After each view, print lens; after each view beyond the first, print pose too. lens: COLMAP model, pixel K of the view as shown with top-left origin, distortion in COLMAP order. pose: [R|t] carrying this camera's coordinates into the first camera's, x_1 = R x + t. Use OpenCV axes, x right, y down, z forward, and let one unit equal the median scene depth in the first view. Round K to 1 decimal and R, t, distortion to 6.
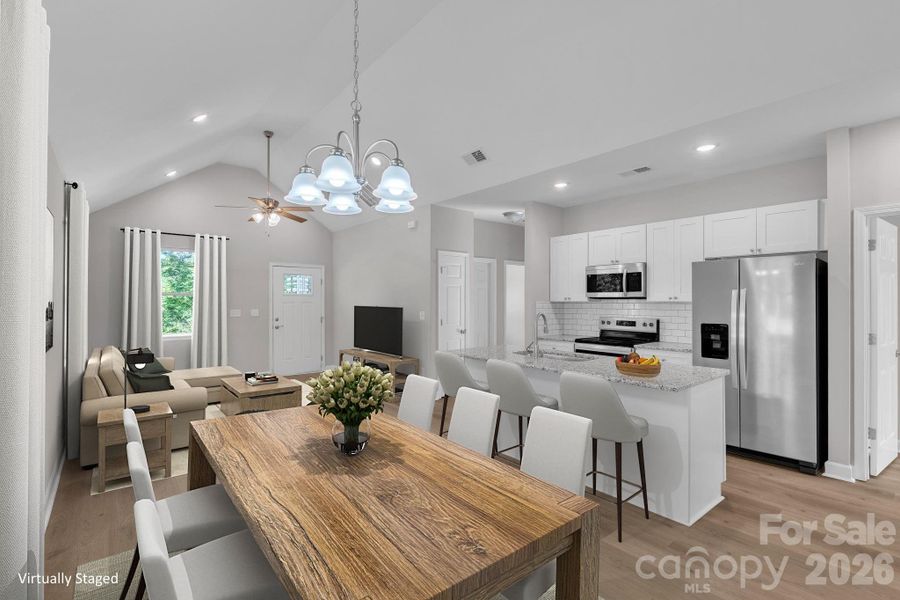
lens RADIAL K [[422.0, 0, 453.4], [0, 422.0, 297.7], [0, 0, 1]] dist [0.003647, 0.000522]
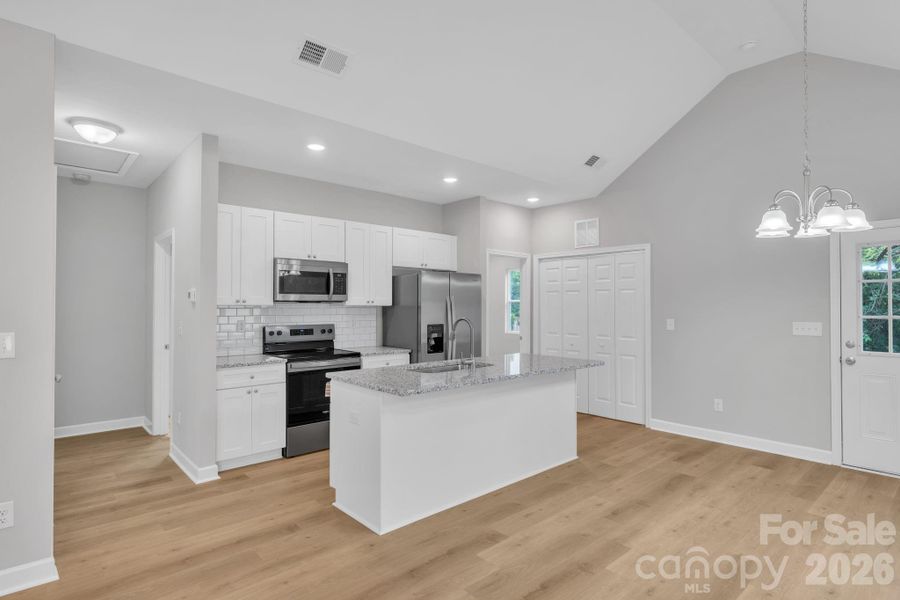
lens RADIAL K [[470.3, 0, 452.5], [0, 470.3, 302.9], [0, 0, 1]] dist [0.001063, 0.000438]
pose [[-0.049207, -0.002439, 0.998786, -0.570098], [-0.017268, 0.999850, 0.001591, -0.002118], [-0.998639, -0.017169, -0.049242, 0.813212]]
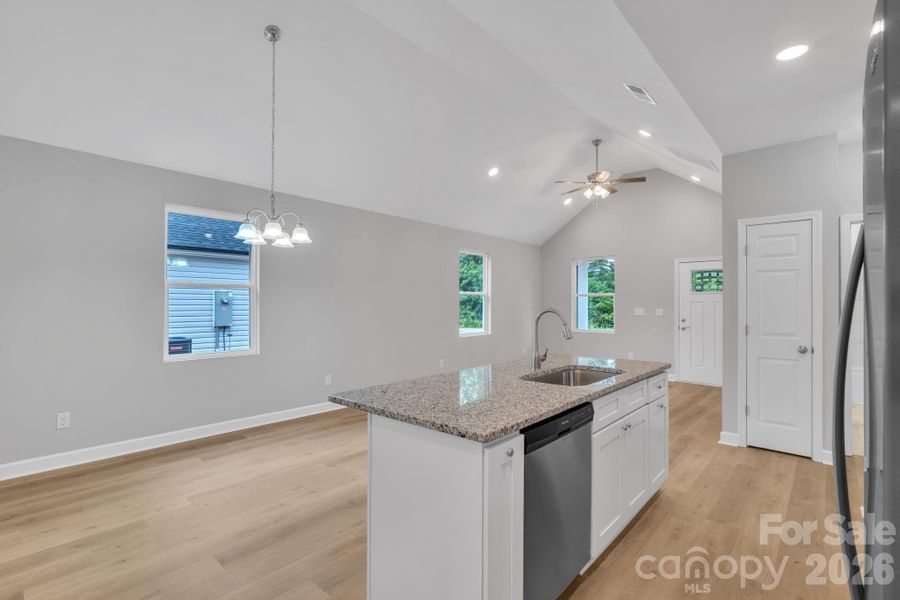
lens RADIAL K [[422.0, 0, 451.2], [0, 422.0, 299.7], [0, 0, 1]] dist [0.003647, 0.000522]
pose [[0.143562, -0.017787, -0.989481, 0.675826], [0.013752, 0.999778, -0.015976, 0.015838], [0.989546, -0.011314, 0.143775, 0.559030]]
